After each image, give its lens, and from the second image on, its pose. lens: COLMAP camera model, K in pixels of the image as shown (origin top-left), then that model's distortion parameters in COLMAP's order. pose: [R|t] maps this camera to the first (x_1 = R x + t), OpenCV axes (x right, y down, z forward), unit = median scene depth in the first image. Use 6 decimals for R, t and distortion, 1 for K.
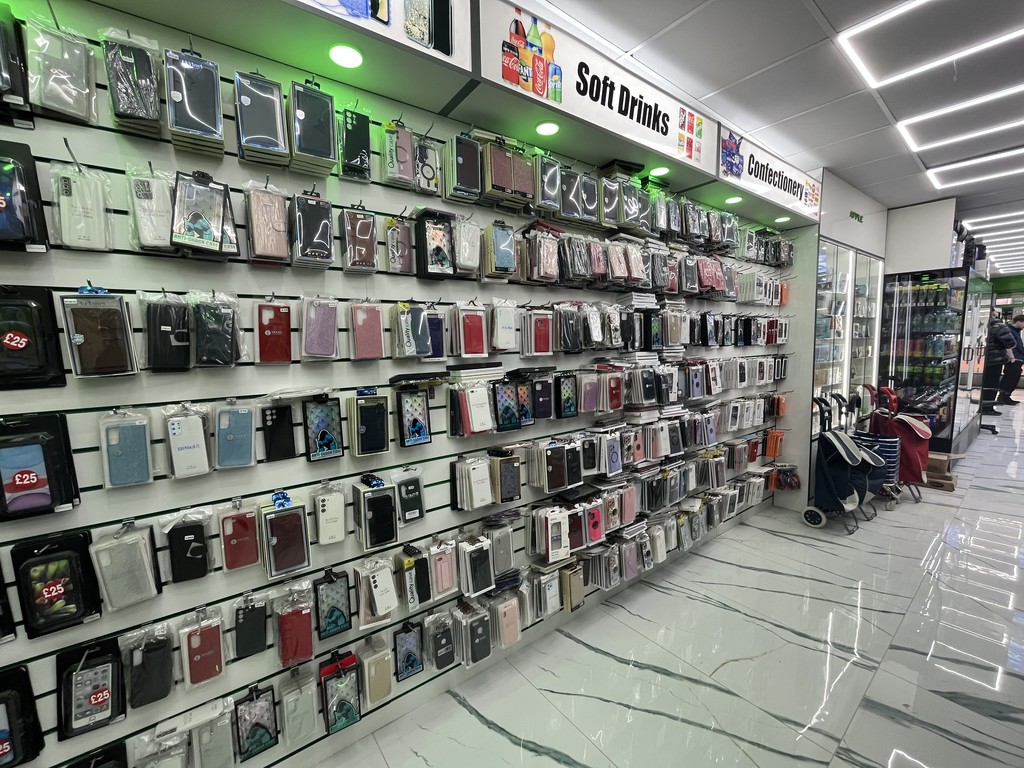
lens RADIAL K [[414.9, 0, 512.6], [0, 414.9, 382.9], [0, 0, 1]] dist [-0.002464, -0.001067]
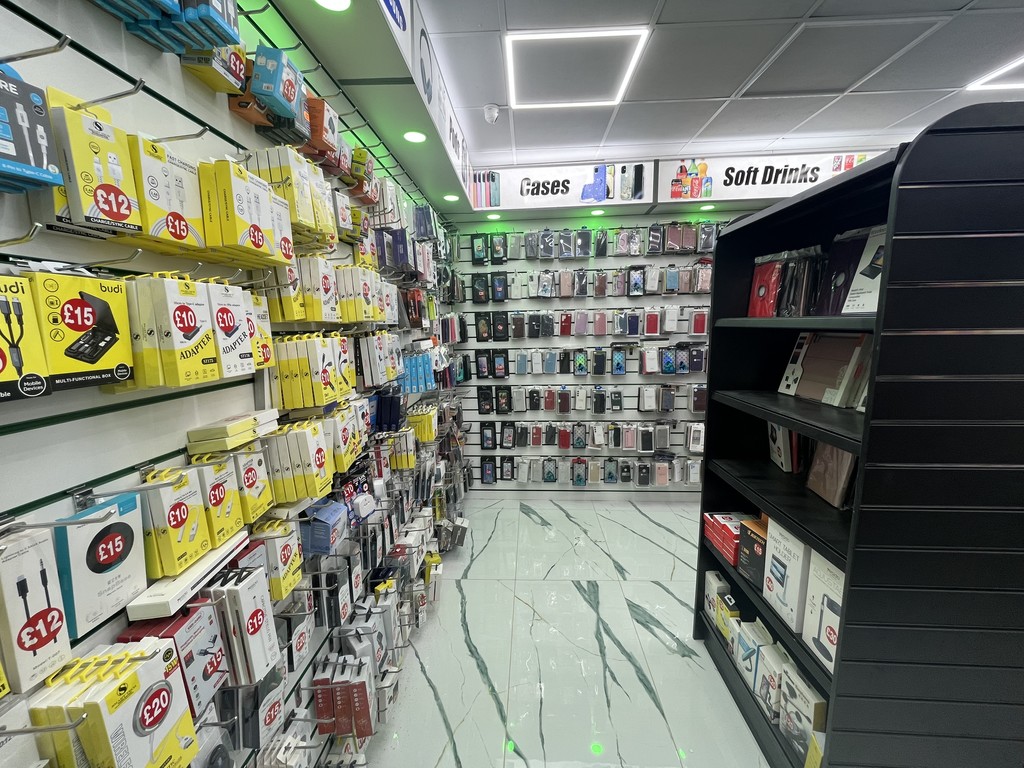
lens RADIAL K [[414.9, 0, 512.9], [0, 414.9, 388.3], [0, 0, 1]] dist [-0.002464, -0.001067]
pose [[0.768860, 0.109287, -0.630008, 0.796598], [-0.057959, 0.993141, 0.101547, 0.033395], [0.636785, -0.041561, 0.769921, -1.149105]]
